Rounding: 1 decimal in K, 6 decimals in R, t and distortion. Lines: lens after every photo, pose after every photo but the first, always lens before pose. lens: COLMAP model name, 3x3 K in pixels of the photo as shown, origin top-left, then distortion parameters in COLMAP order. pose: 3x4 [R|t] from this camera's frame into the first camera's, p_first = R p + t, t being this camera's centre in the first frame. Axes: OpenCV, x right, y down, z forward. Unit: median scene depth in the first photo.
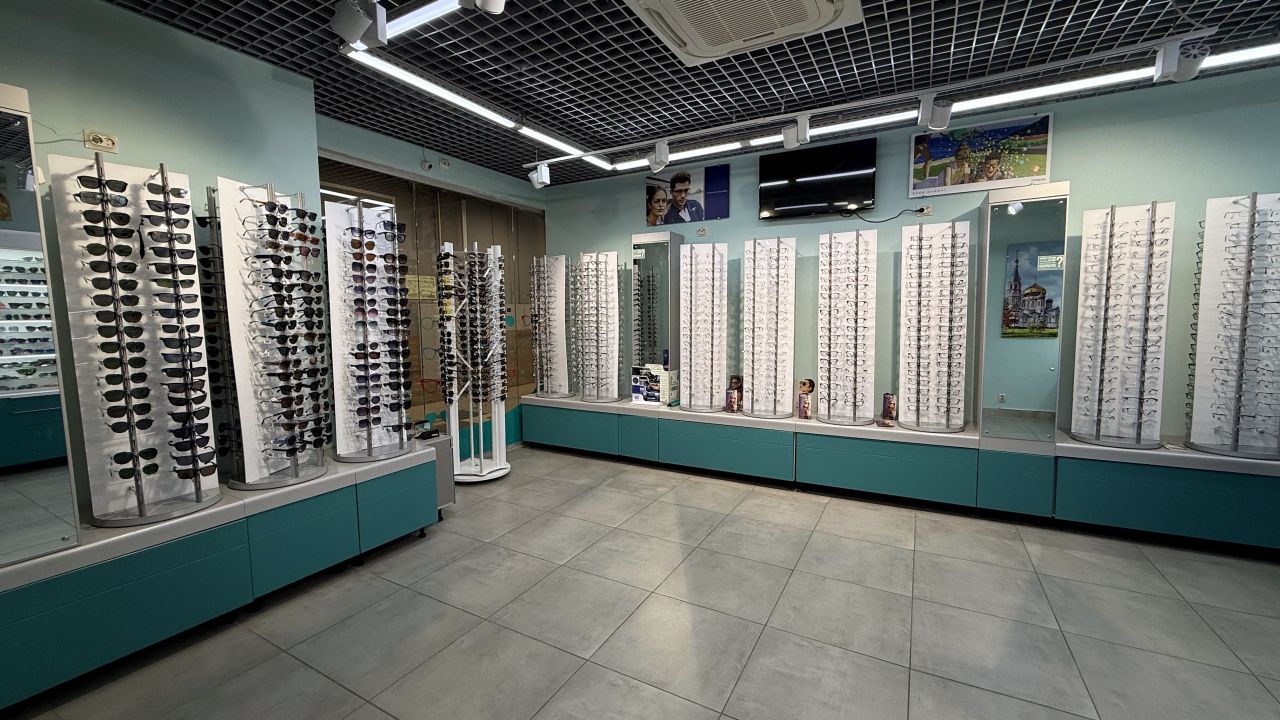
lens RADIAL K [[505.8, 0, 639.8], [0, 505.8, 361.0], [0, 0, 1]] dist [0.001040, 0.000064]
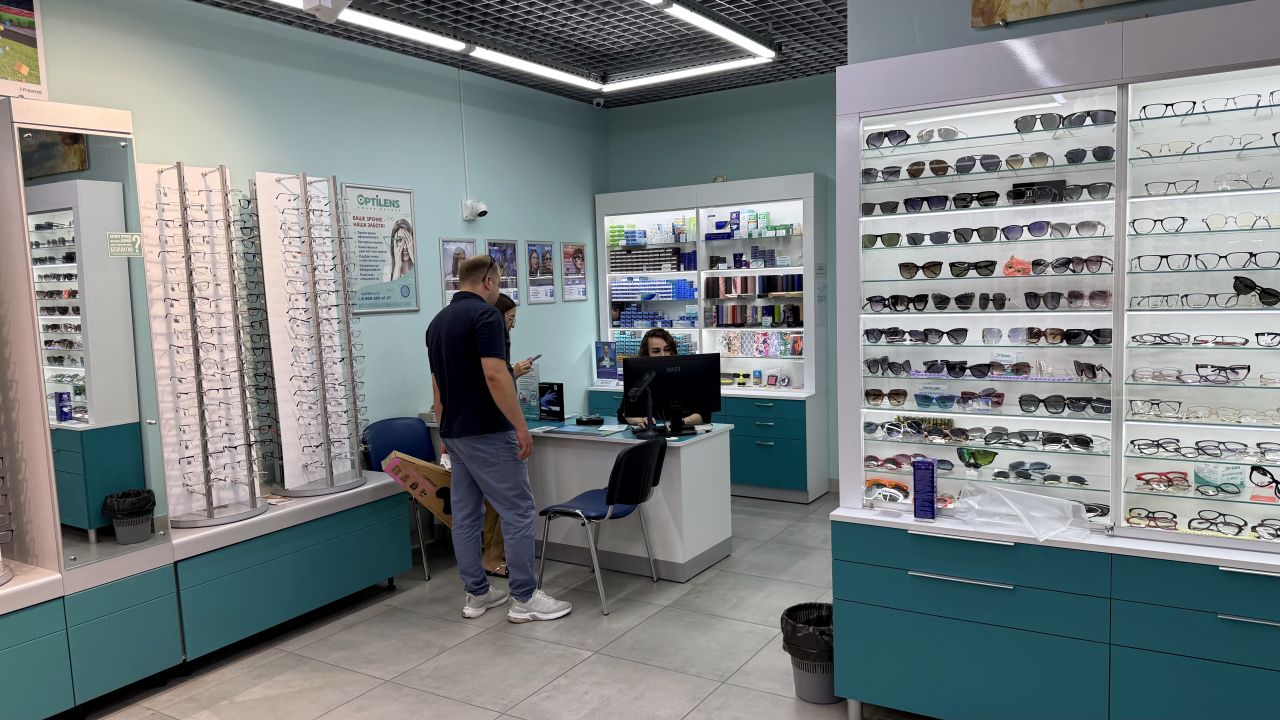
lens RADIAL K [[915.1, 0, 642.0], [0, 915.1, 359.0], [0, 0, 1]] dist [0.002769, 0.000538]
pose [[0.039168, -0.079767, 0.996044, -0.259399], [0.121419, 0.989802, 0.074493, -0.074926], [-0.991828, 0.118021, 0.048454, 0.398221]]
